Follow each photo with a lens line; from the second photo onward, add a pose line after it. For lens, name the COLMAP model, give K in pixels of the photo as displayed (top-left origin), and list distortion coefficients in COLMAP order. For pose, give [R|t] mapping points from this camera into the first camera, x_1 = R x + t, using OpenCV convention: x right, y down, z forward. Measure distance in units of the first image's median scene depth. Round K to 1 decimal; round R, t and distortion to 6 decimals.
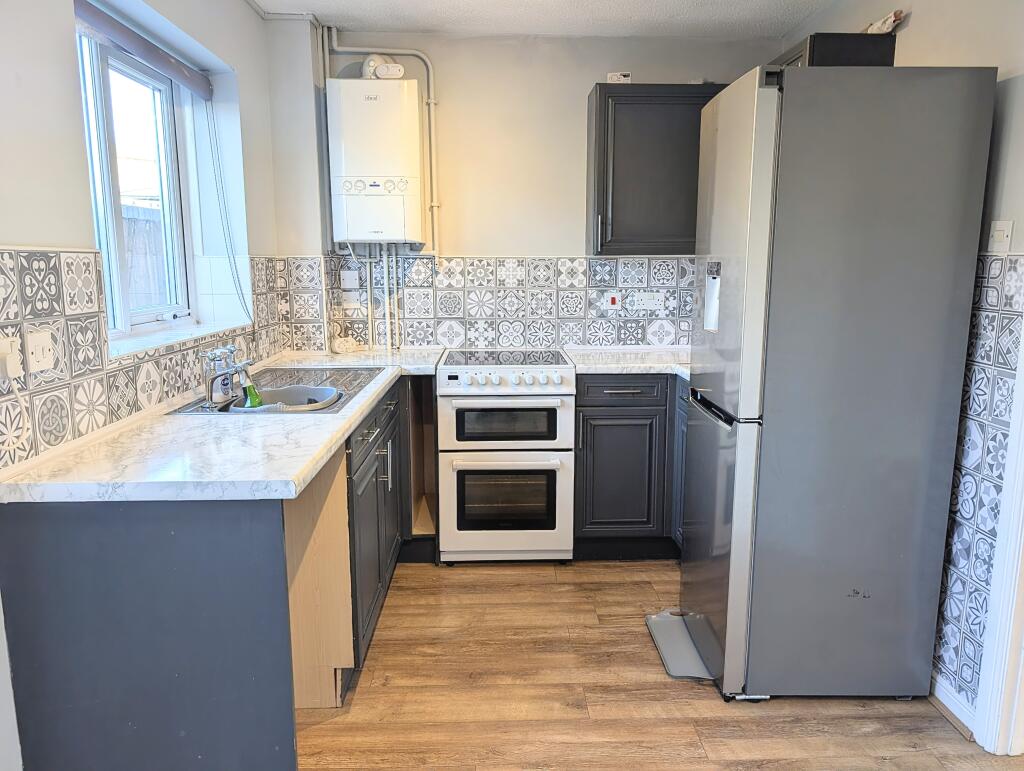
lens RADIAL K [[727.9, 0, 515.9], [0, 727.9, 381.9], [0, 0, 1]] dist [0.021723, -0.004444]
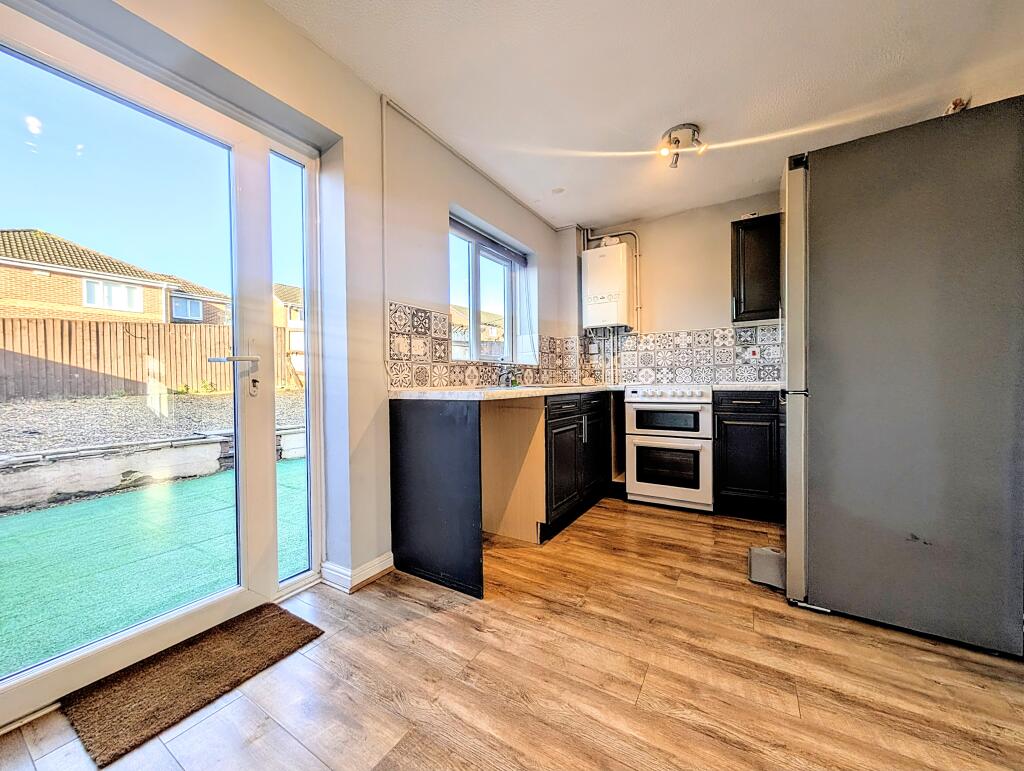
lens RADIAL K [[383.0, 0, 512.9], [0, 383.0, 385.1], [0, 0, 1]] dist [0.001225, 0.000032]
pose [[0.832255, -0.006196, -0.554358, 0.238459], [-0.077575, 0.988798, -0.127514, 0.153534], [0.548938, 0.149128, 0.822452, 0.072460]]
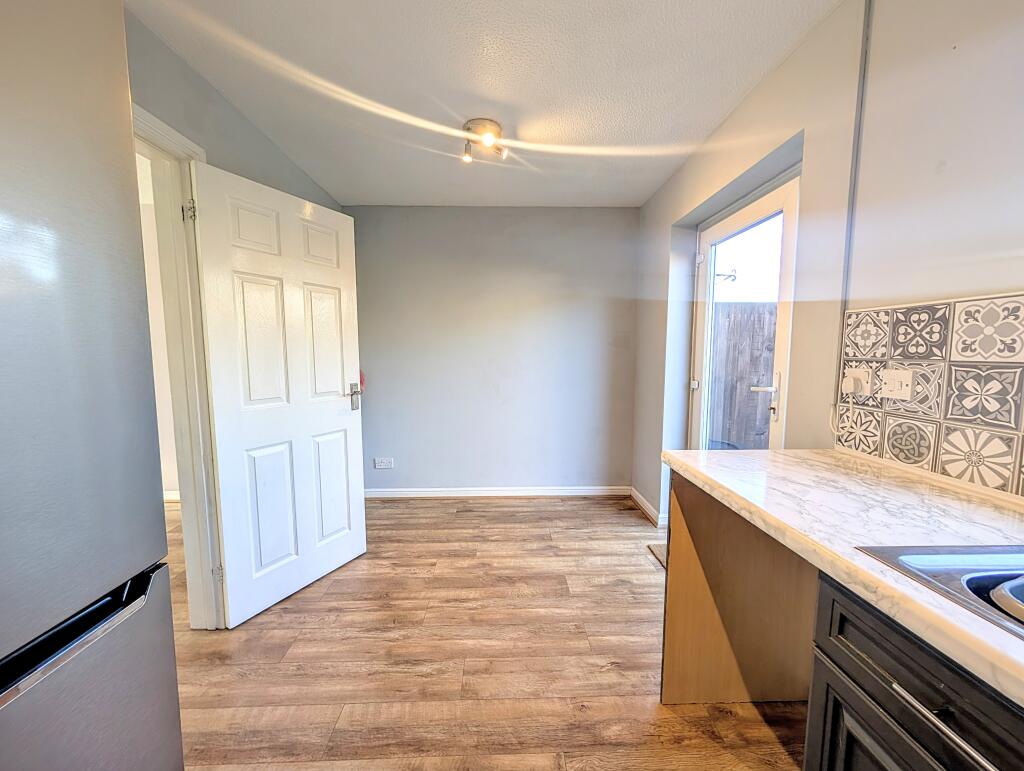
lens RADIAL K [[383.0, 0, 510.2], [0, 383.0, 388.6], [0, 0, 1]] dist [0.001225, 0.000032]
pose [[-0.999986, -0.005168, 0.000636, 0.027151], [-0.004830, 0.966226, 0.257649, -0.136614], [-0.001946, 0.257643, -0.966238, 1.098665]]
